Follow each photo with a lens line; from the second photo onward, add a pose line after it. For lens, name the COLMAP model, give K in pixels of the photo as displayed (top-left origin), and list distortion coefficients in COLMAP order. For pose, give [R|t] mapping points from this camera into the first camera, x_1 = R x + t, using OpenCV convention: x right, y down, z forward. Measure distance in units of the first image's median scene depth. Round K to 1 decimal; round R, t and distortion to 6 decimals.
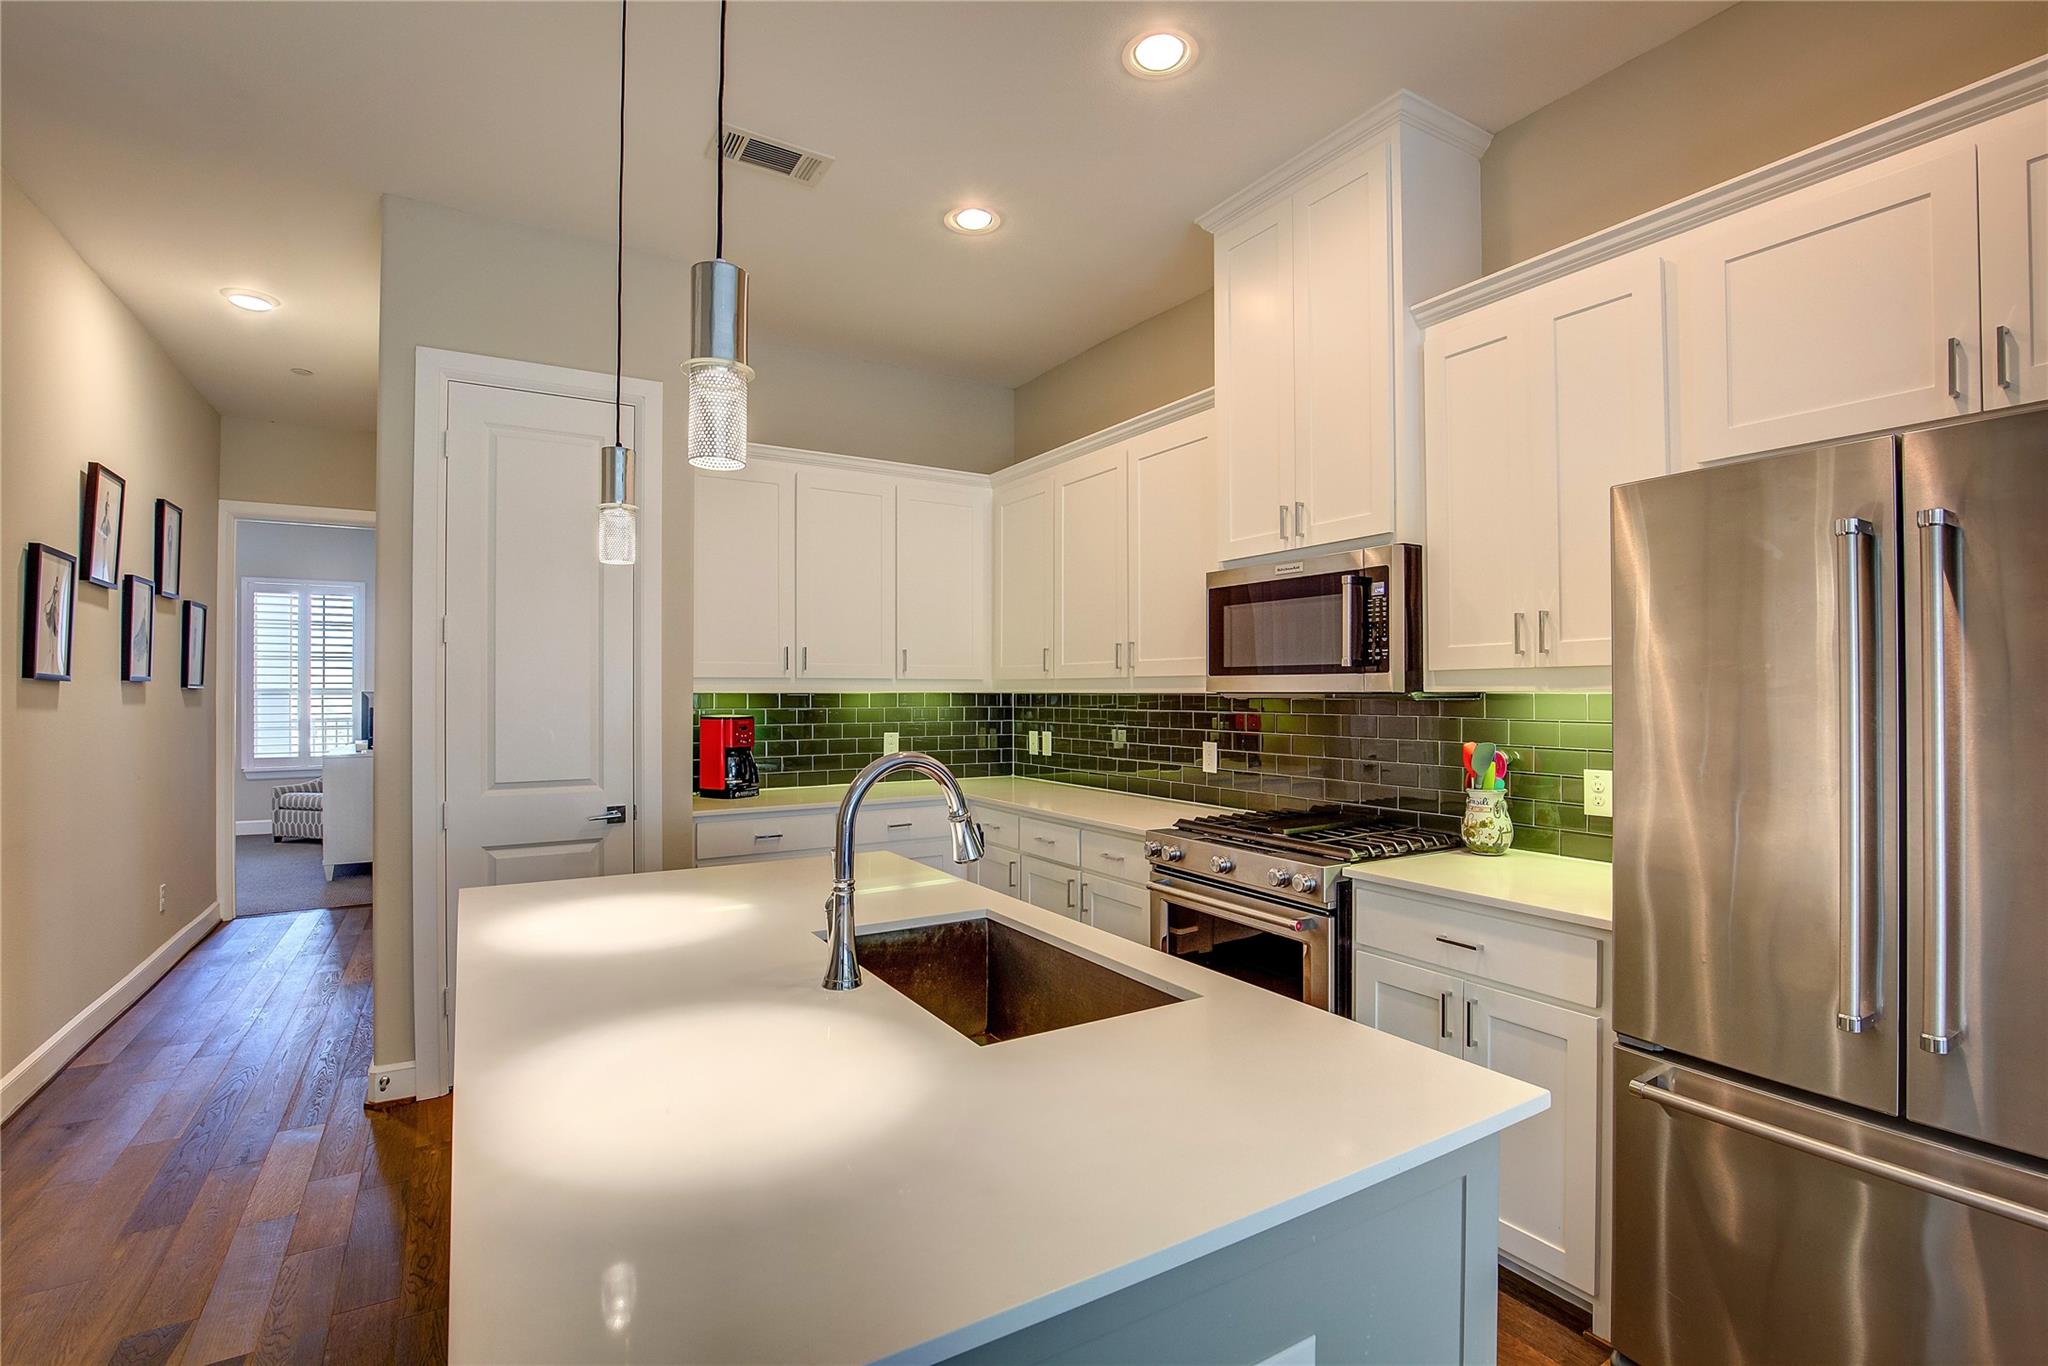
lens RADIAL K [[942.3, 0, 1029.0], [0, 942.3, 685.5], [0, 0, 1]] dist [-0.021868, -0.000686]
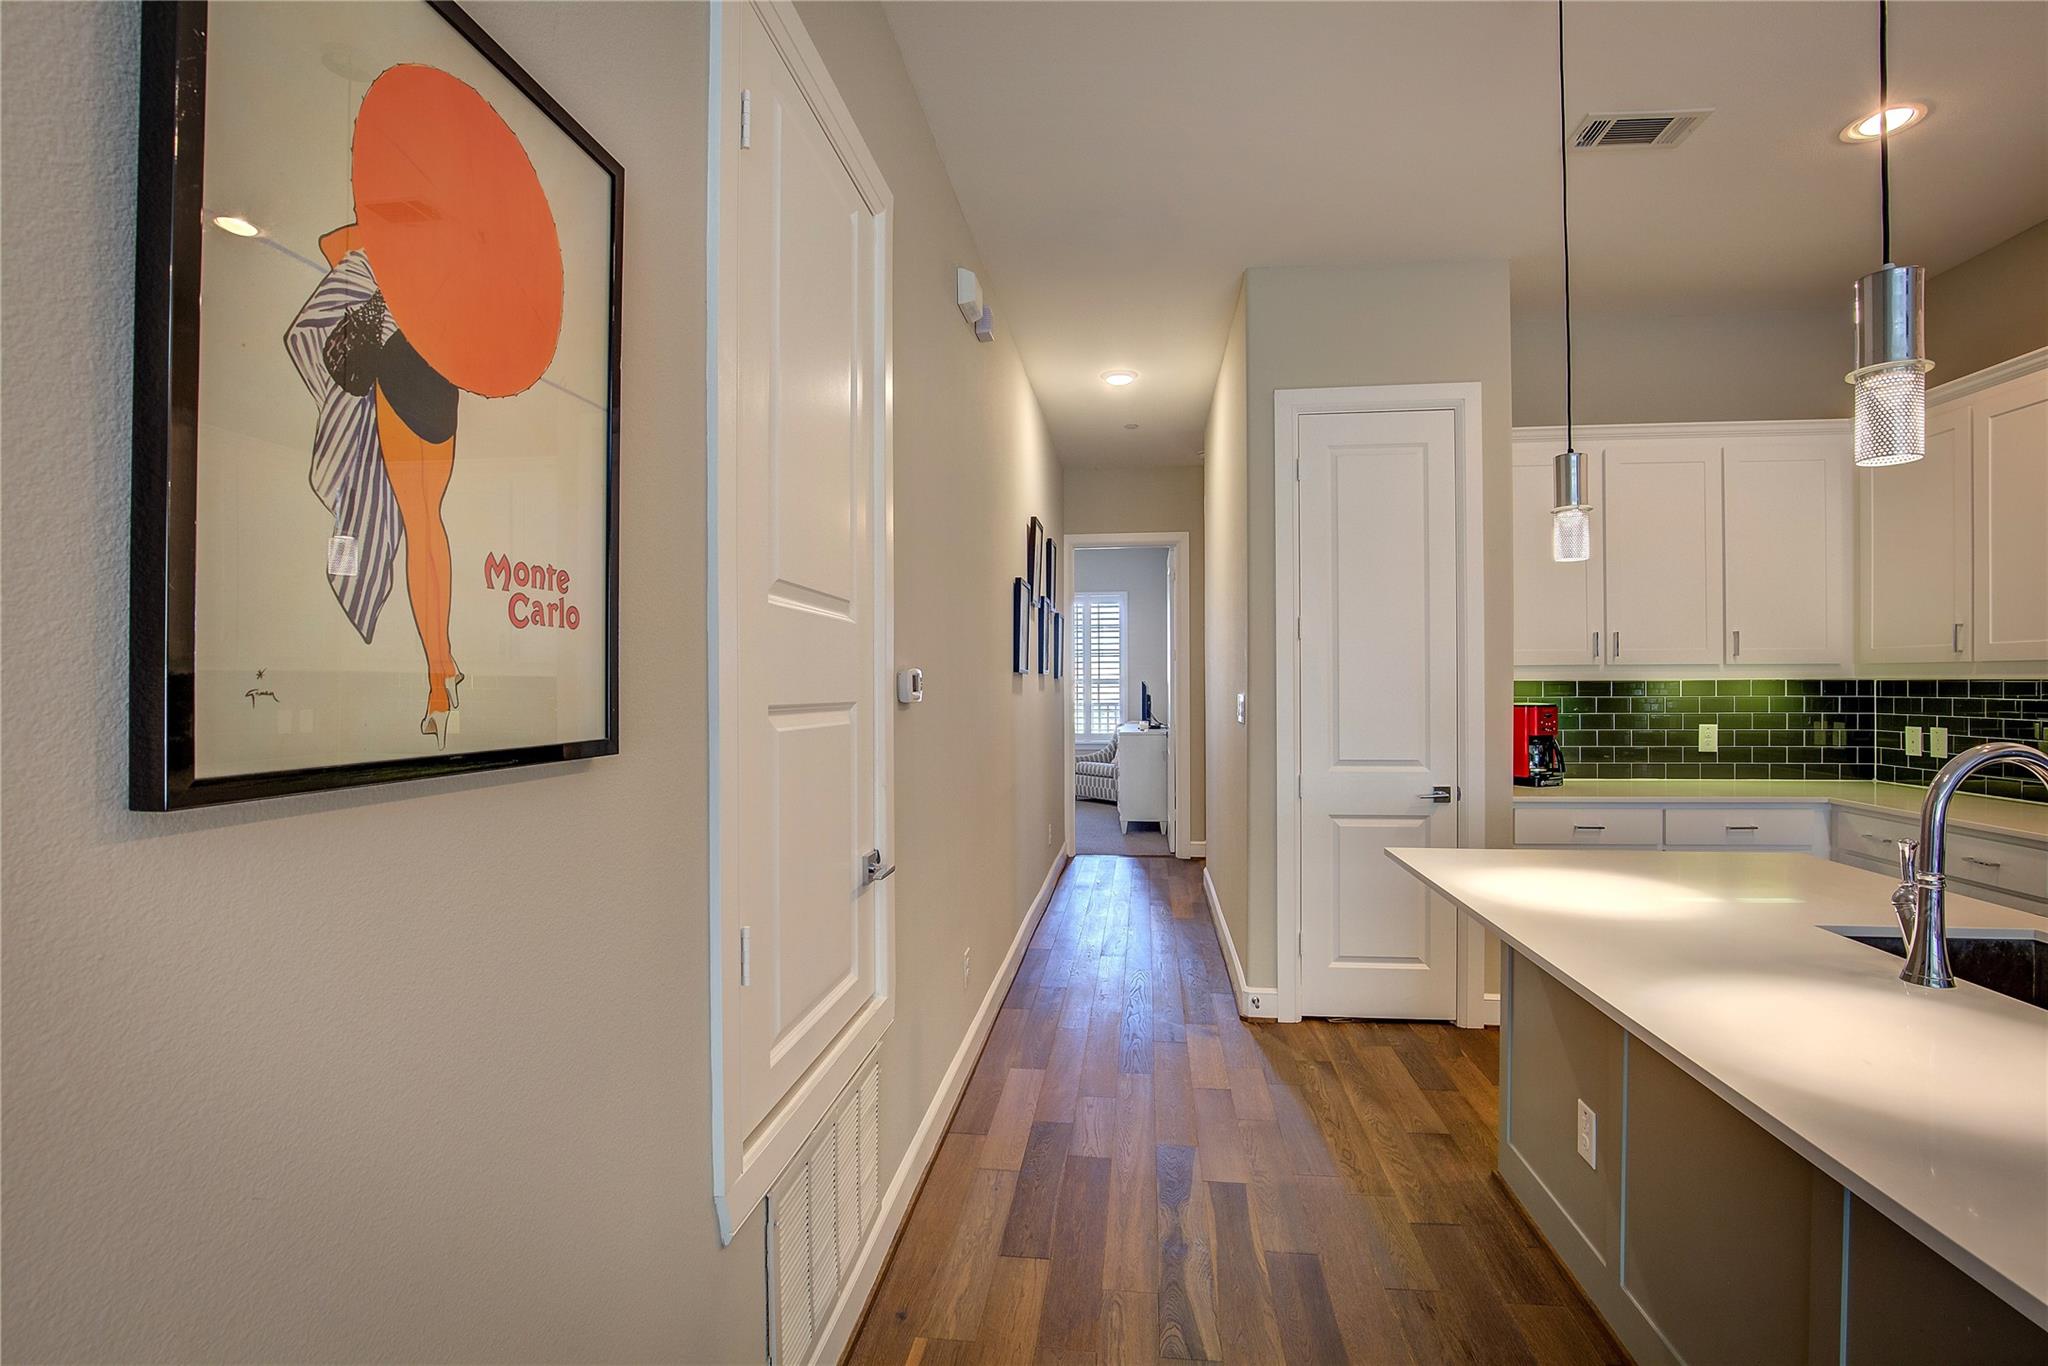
lens RADIAL K [[942.3, 0, 1029.0], [0, 942.3, 685.5], [0, 0, 1]] dist [-0.021868, -0.000686]
pose [[0.787244, -0.001205, -0.616641, -0.122934], [0.008747, 0.999919, 0.009212, -0.000945], [0.616580, -0.012646, 0.787191, -0.108833]]
